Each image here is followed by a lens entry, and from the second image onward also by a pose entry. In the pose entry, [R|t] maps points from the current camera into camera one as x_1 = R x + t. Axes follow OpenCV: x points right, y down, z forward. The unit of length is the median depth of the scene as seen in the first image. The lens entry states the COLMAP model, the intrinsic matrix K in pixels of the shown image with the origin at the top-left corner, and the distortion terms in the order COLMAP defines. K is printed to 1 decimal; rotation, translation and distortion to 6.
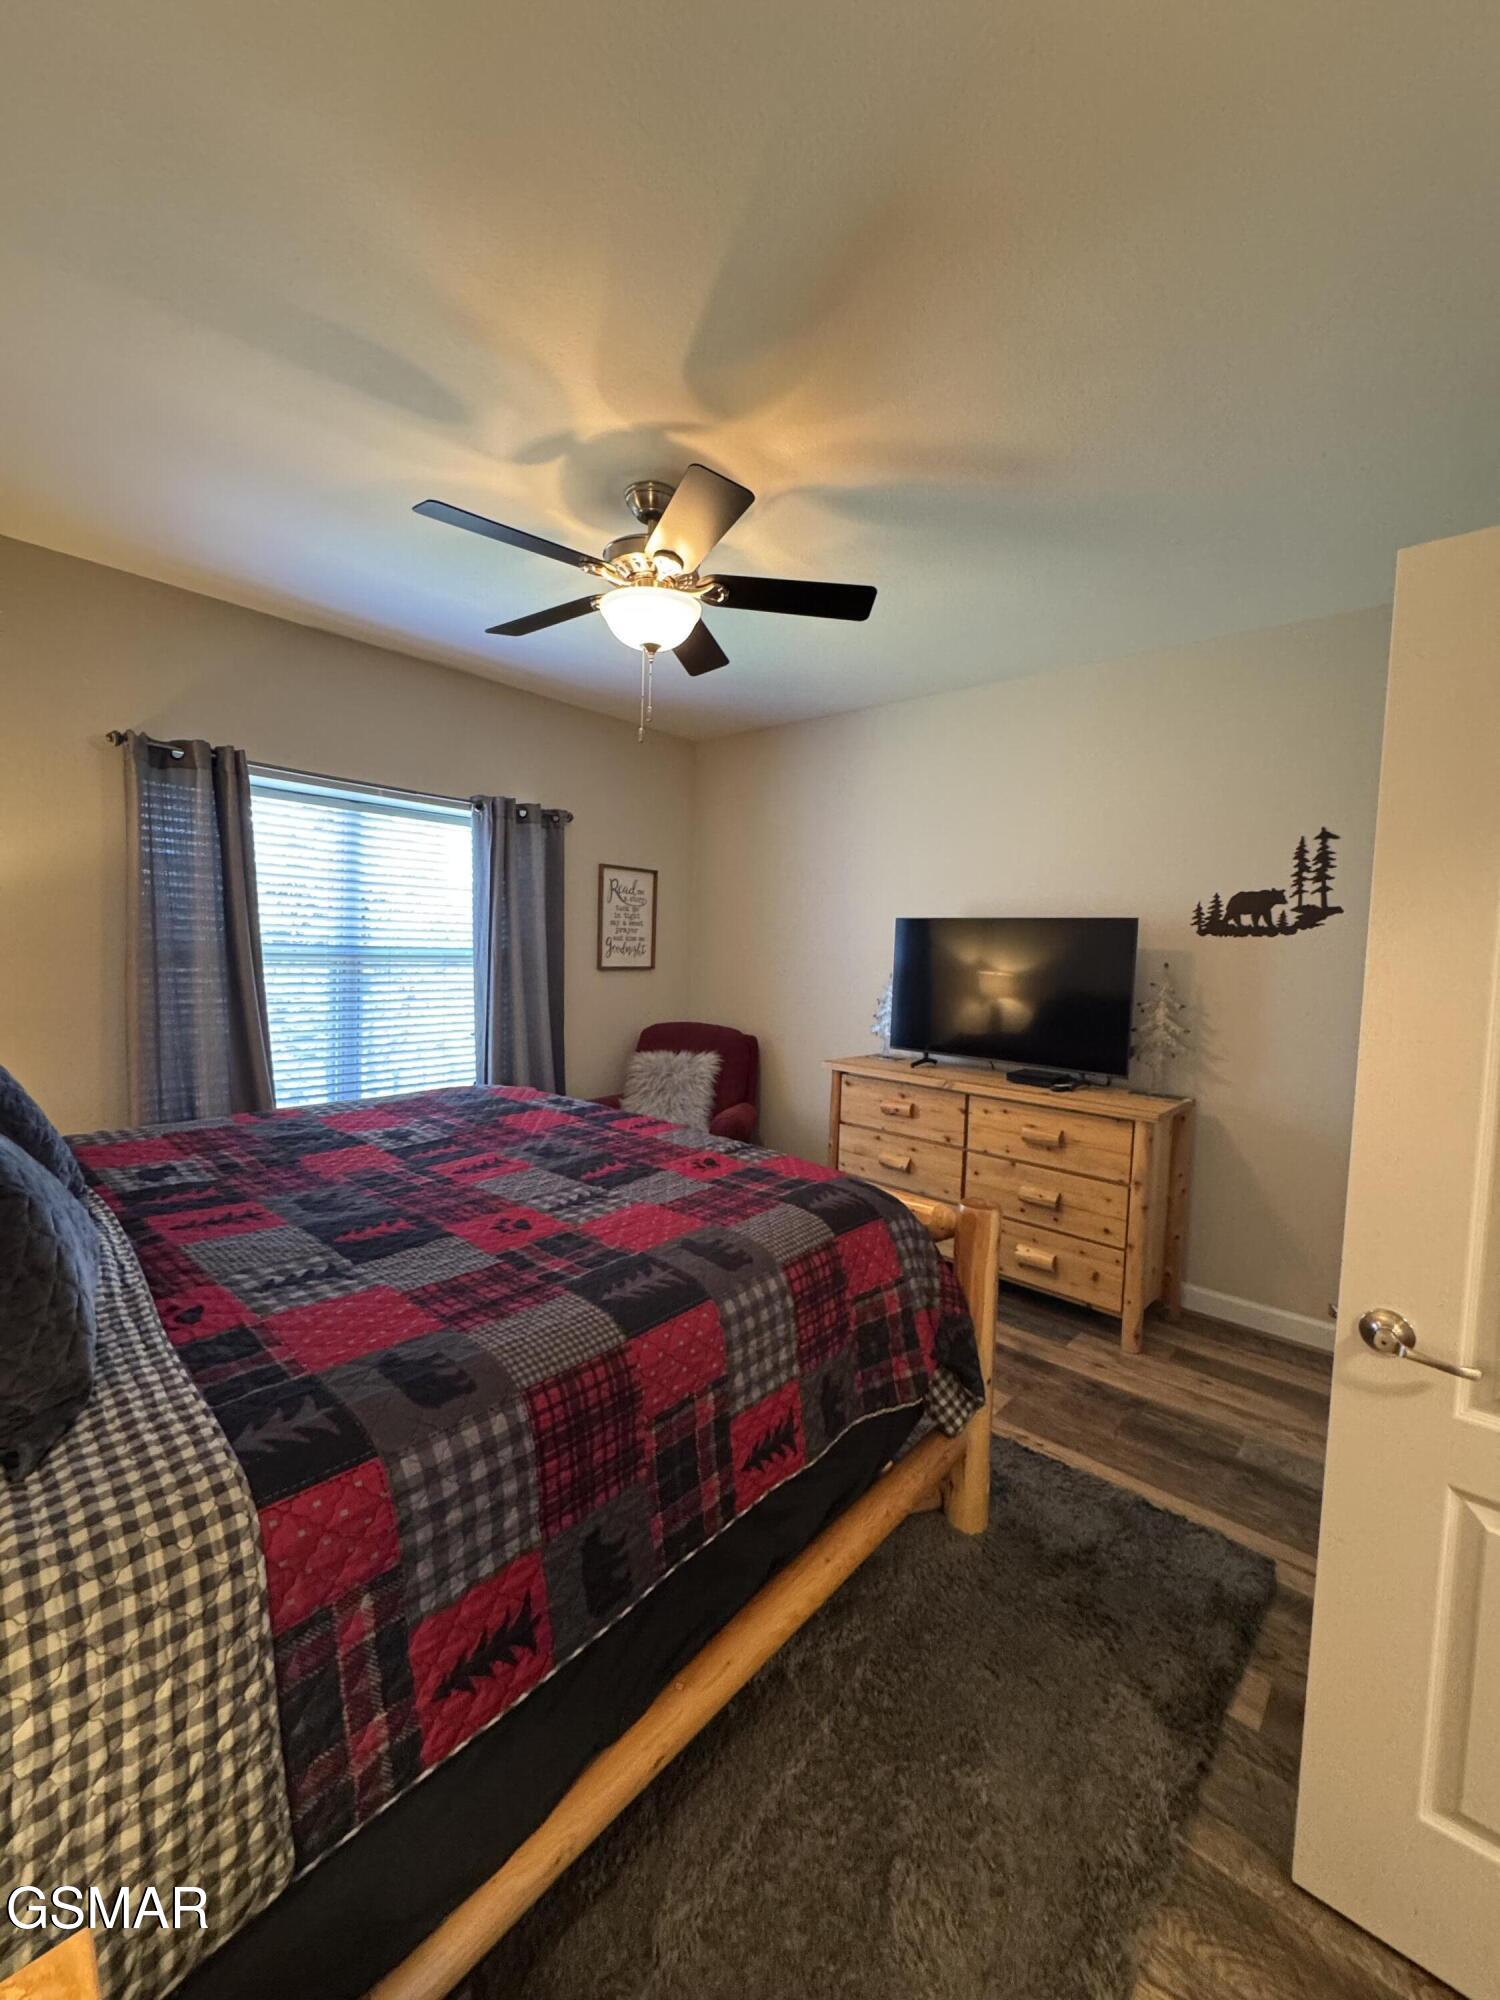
lens RADIAL K [[798.4, 0, 753.0], [0, 798.4, 995.4], [0, 0, 1]] dist [-0.002747, 0.000757]
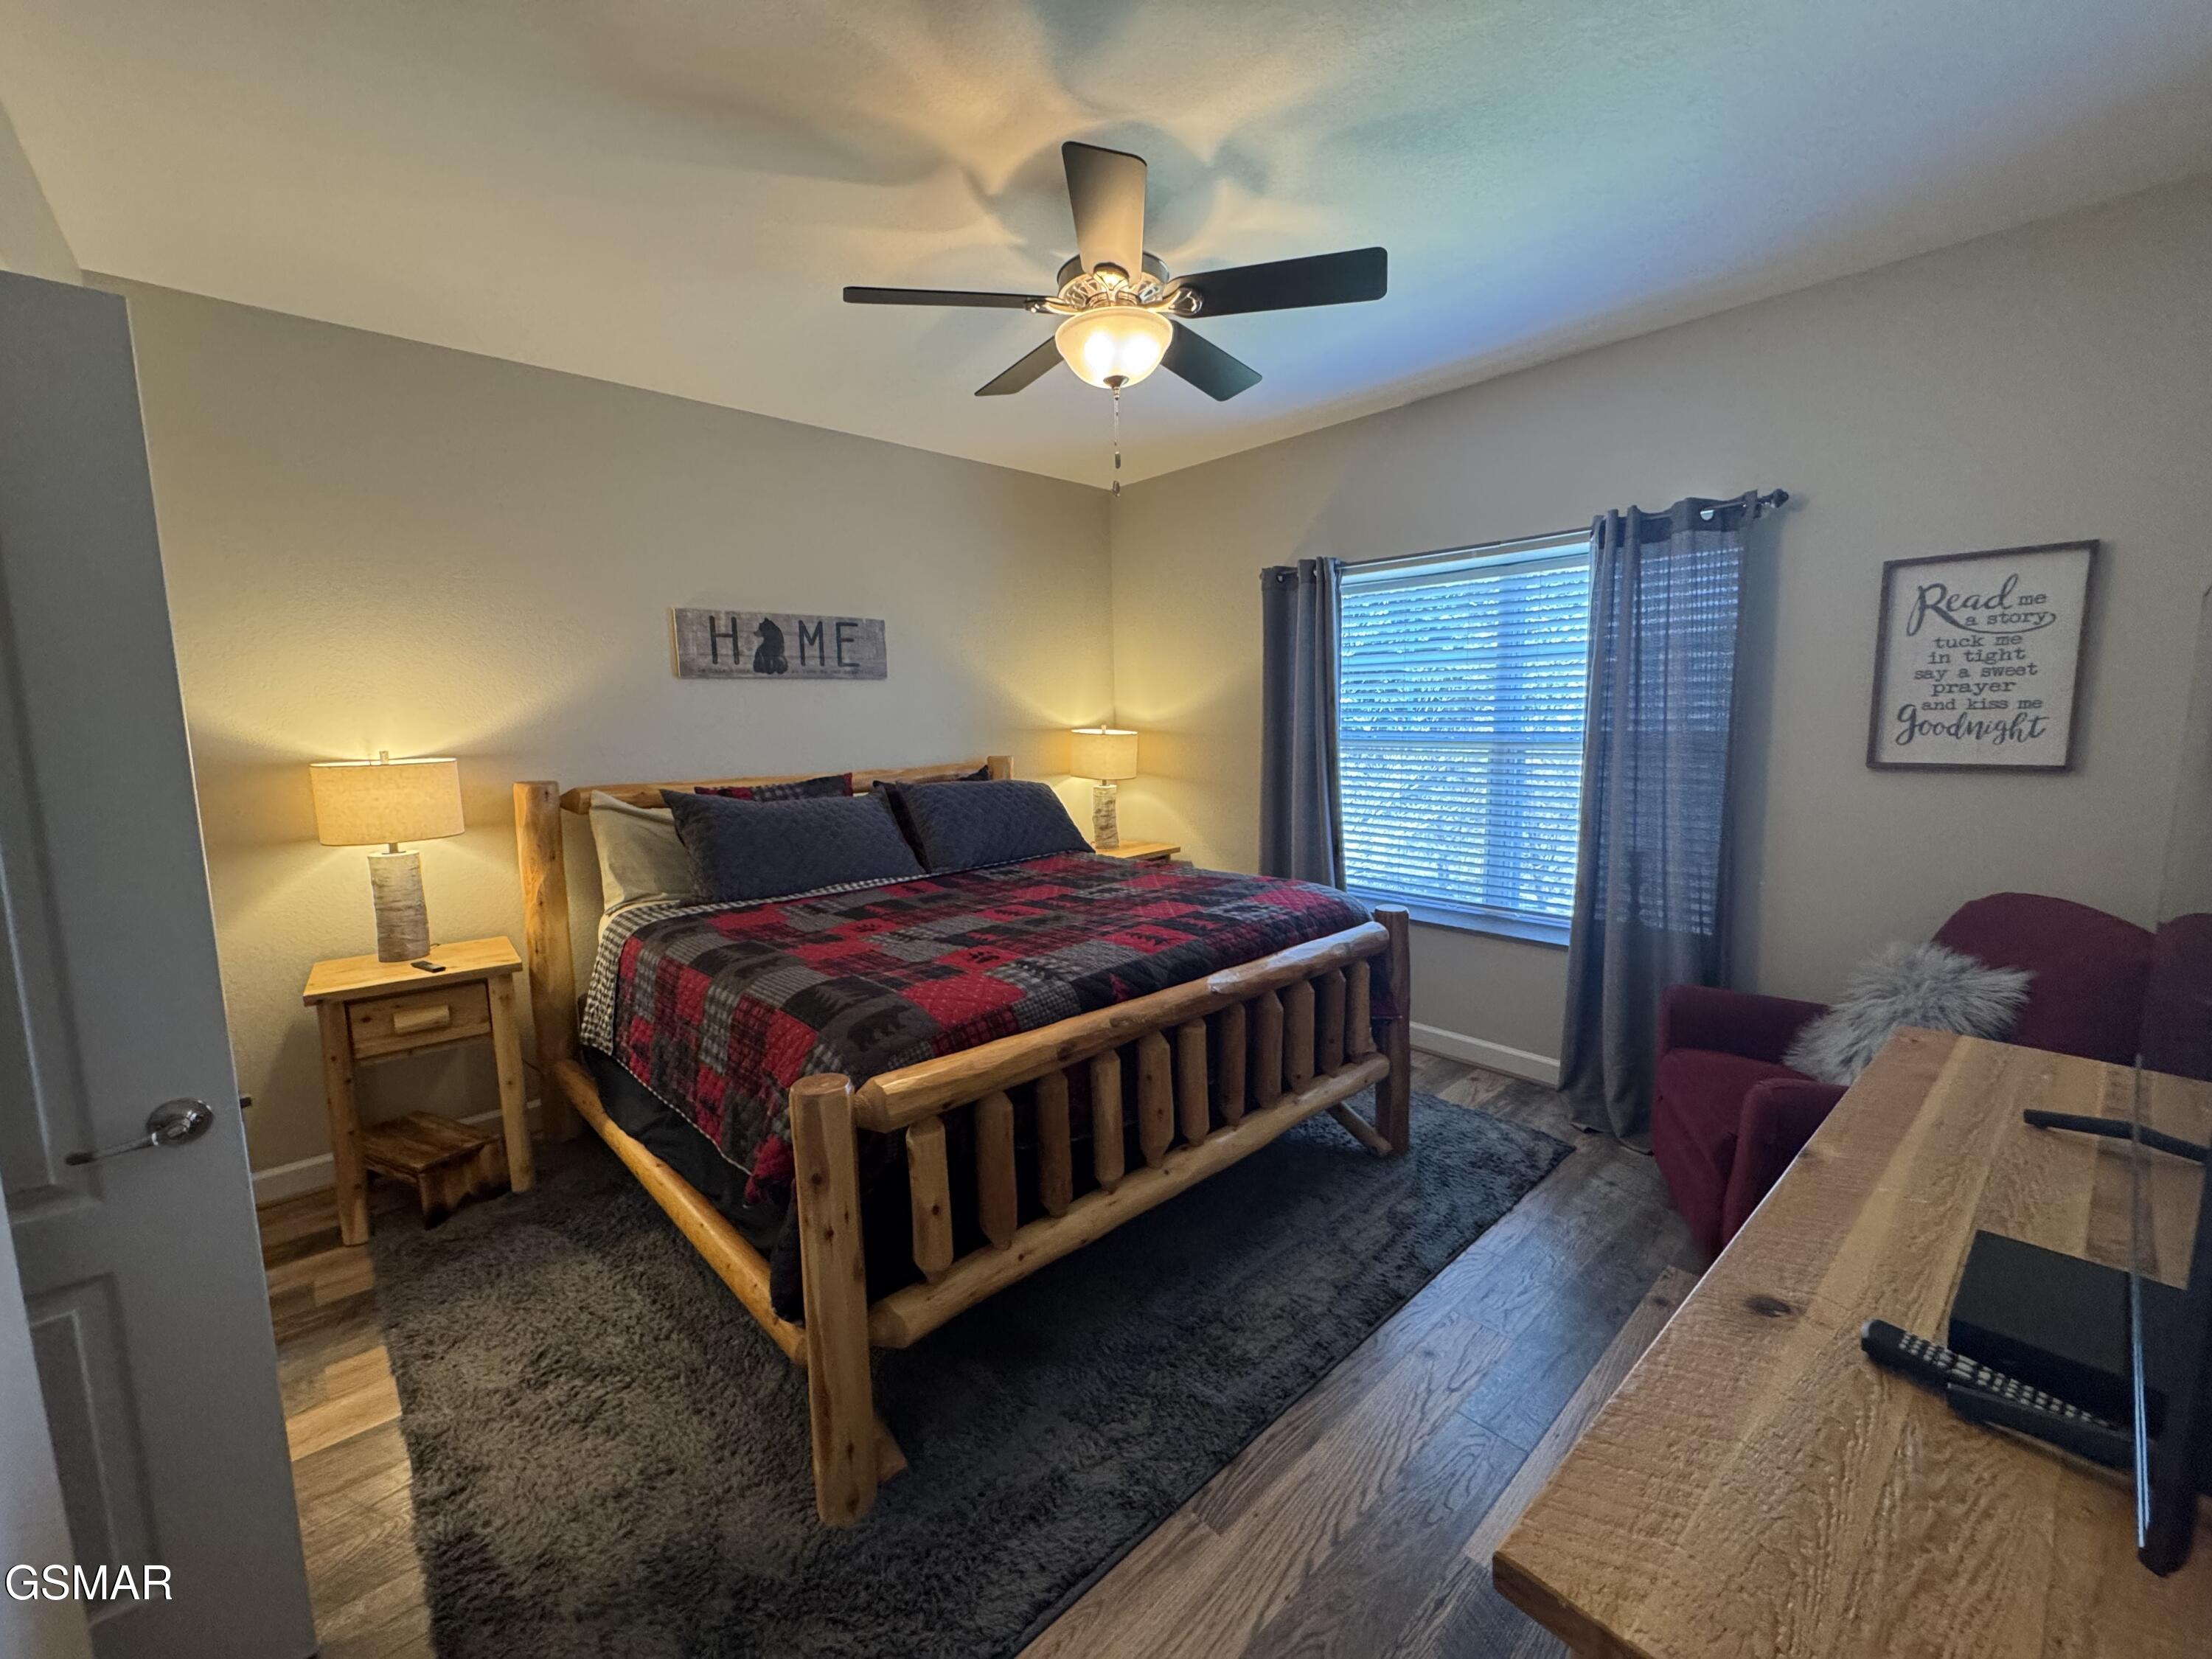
lens RADIAL K [[883.0, 0, 1095.2], [0, 883.0, 824.6], [0, 0, 1]] dist [-0.002747, 0.000757]
pose [[-0.108613, 0.086556, -0.990309, 0.625995], [-0.050638, 0.994427, 0.092469, -0.033828], [0.992794, 0.060191, -0.103625, 0.804218]]
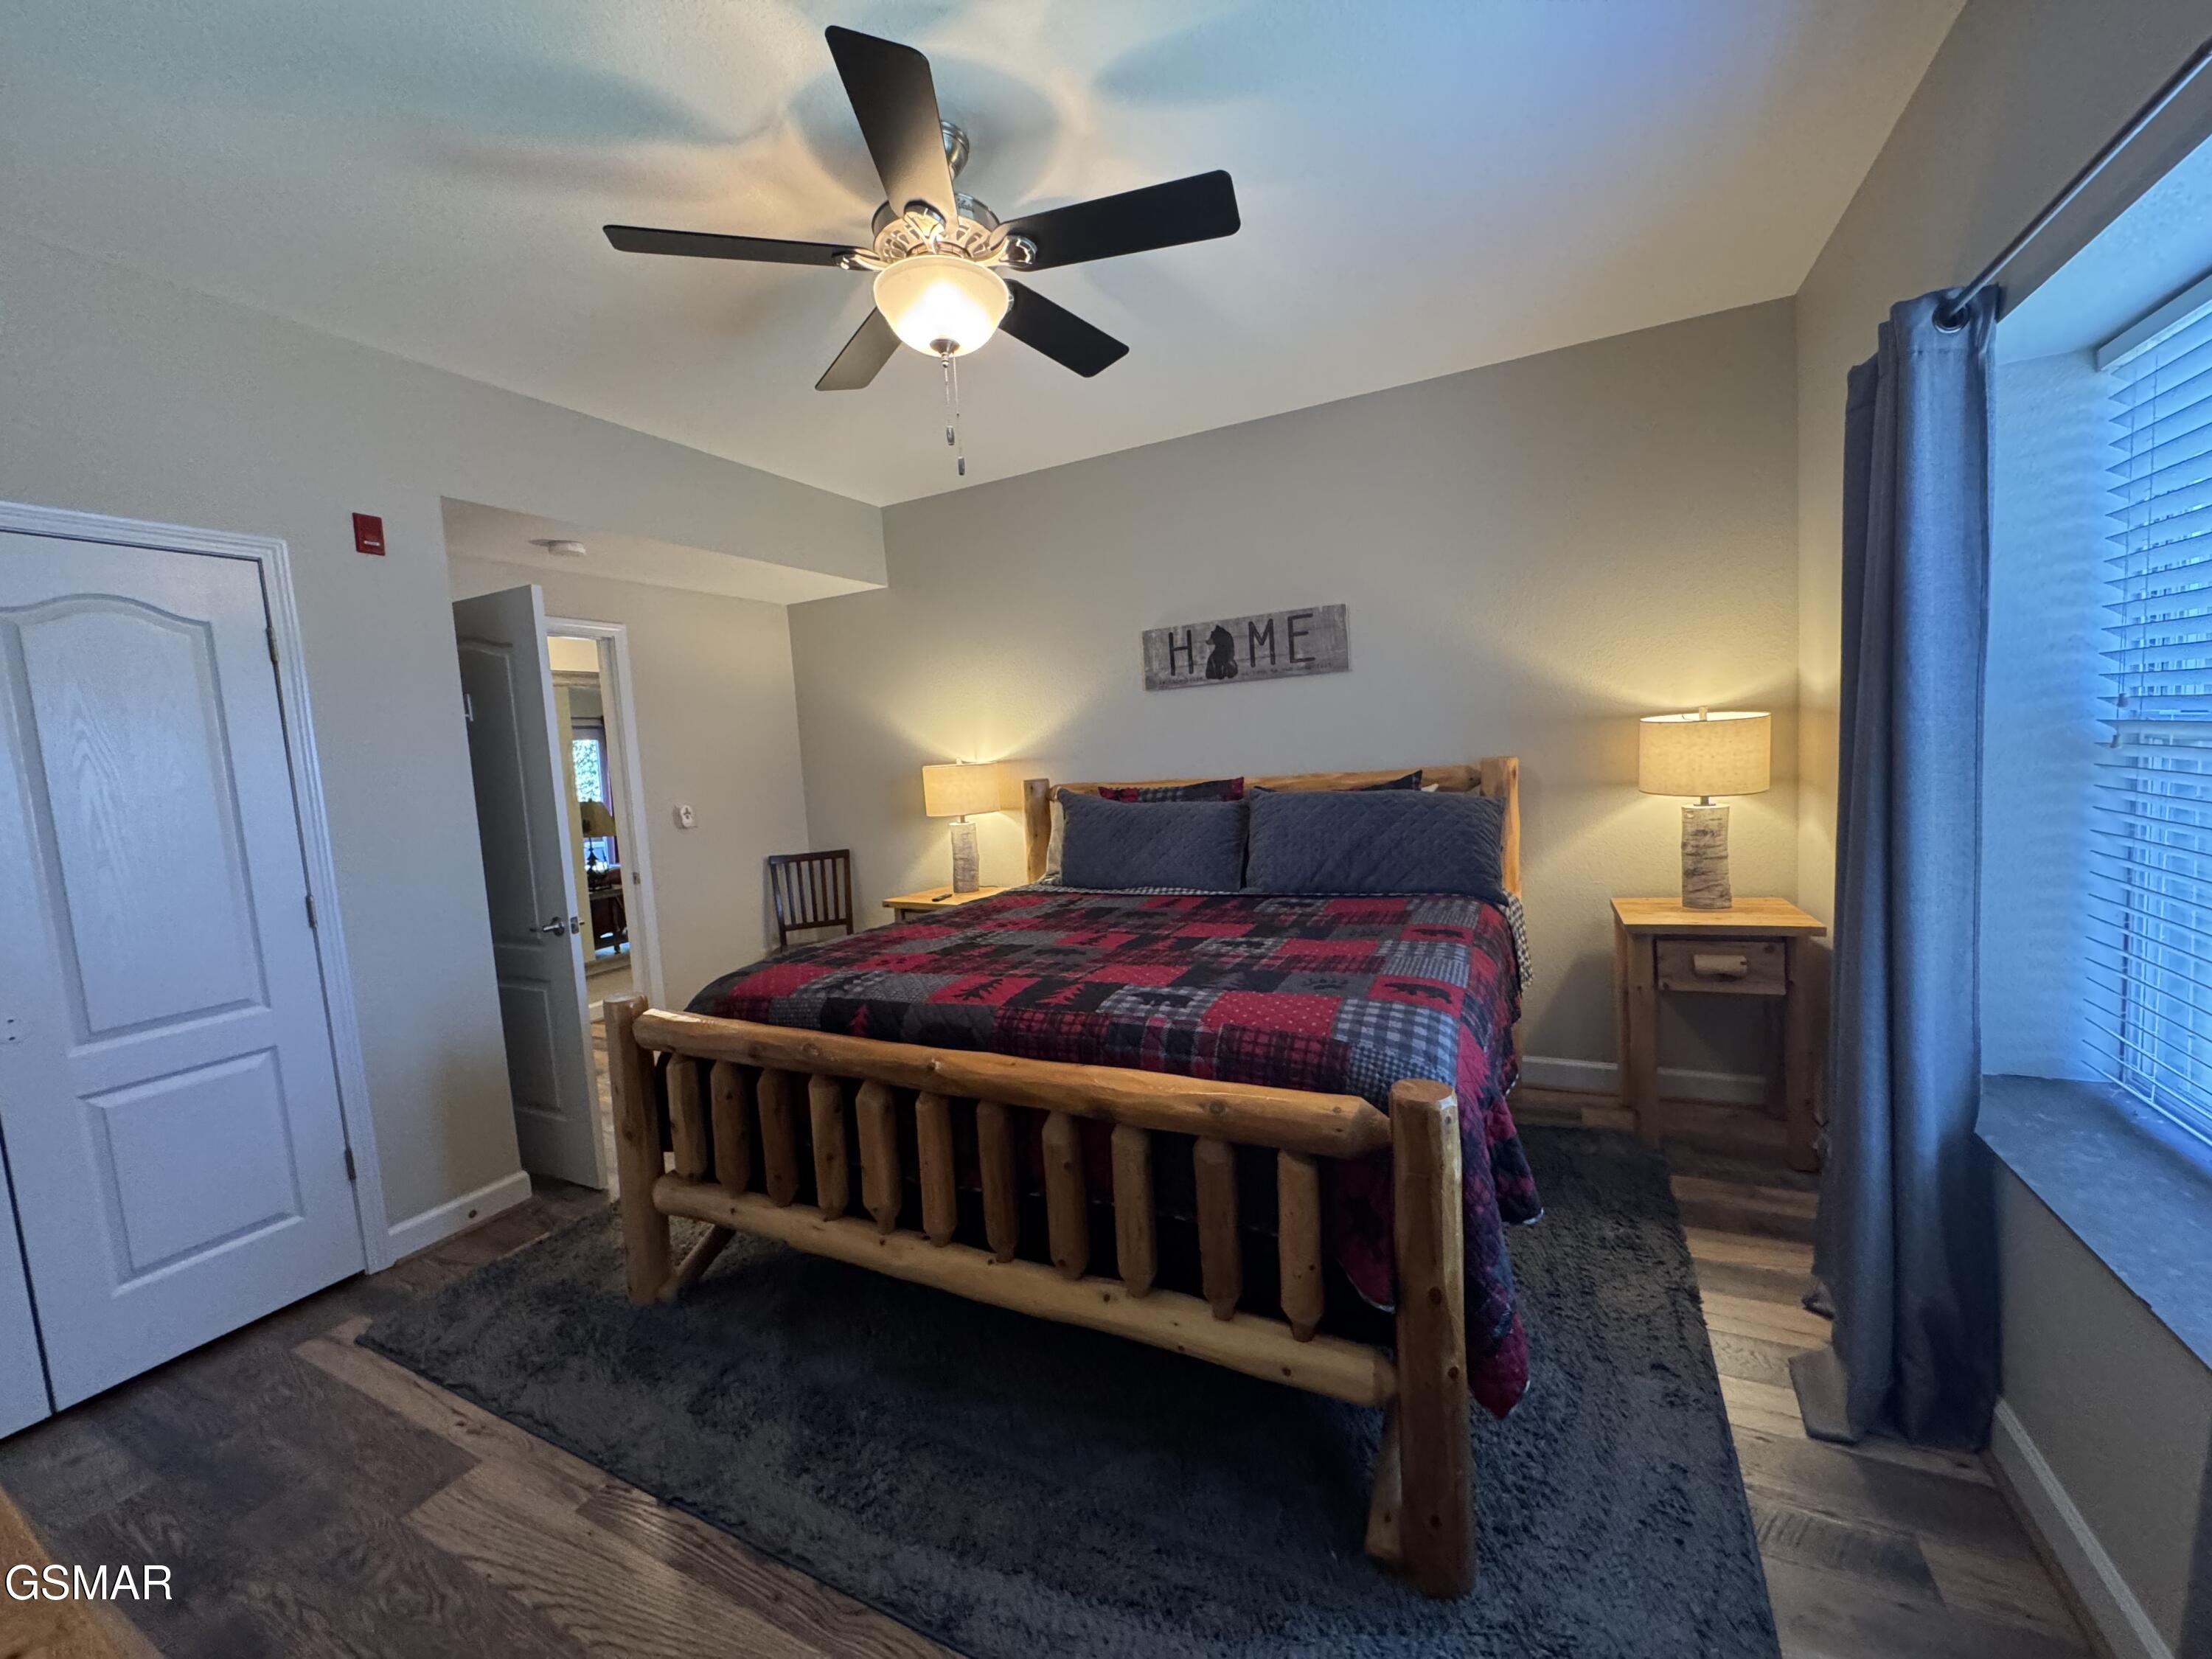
lens RADIAL K [[883.0, 0, 1104.3], [0, 883.0, 826.0], [0, 0, 1]] dist [-0.002747, 0.000757]
pose [[-0.968507, 0.043935, -0.245079, -0.041316], [0.009377, 0.990047, 0.140427, -0.074620], [0.248809, 0.133706, -0.959279, 1.385496]]
